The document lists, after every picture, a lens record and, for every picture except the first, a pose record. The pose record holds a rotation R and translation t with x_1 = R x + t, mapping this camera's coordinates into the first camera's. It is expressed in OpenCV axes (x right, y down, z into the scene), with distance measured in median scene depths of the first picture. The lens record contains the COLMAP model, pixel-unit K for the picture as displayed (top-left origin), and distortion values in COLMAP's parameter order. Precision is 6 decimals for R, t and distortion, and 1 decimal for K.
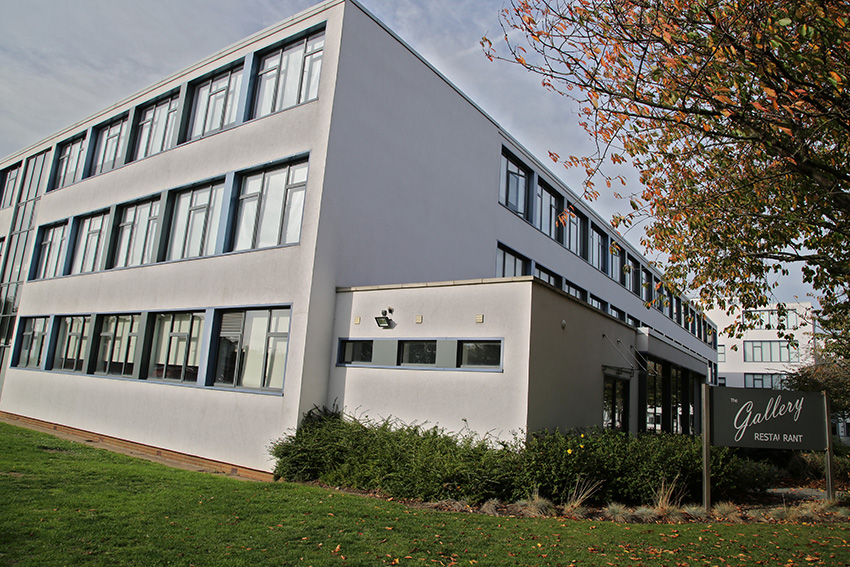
lens RADIAL K [[580.1, 0, 421.5], [0, 580.1, 268.3], [0, 0, 1]] dist [-0.102200, 0.062195]
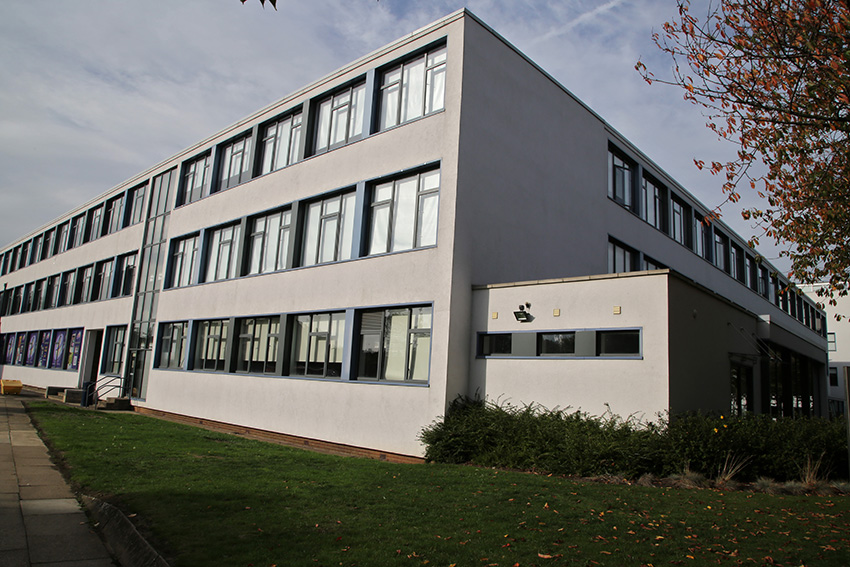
lens RADIAL K [[588.5, 0, 425.0], [0, 588.5, 273.2], [0, 0, 1]] dist [-0.093912, 0.054699]
pose [[0.991732, -0.036379, -0.123060, -0.082920], [0.038237, 0.999187, 0.012770, -0.006174], [0.122495, -0.017370, 0.992317, -0.080827]]
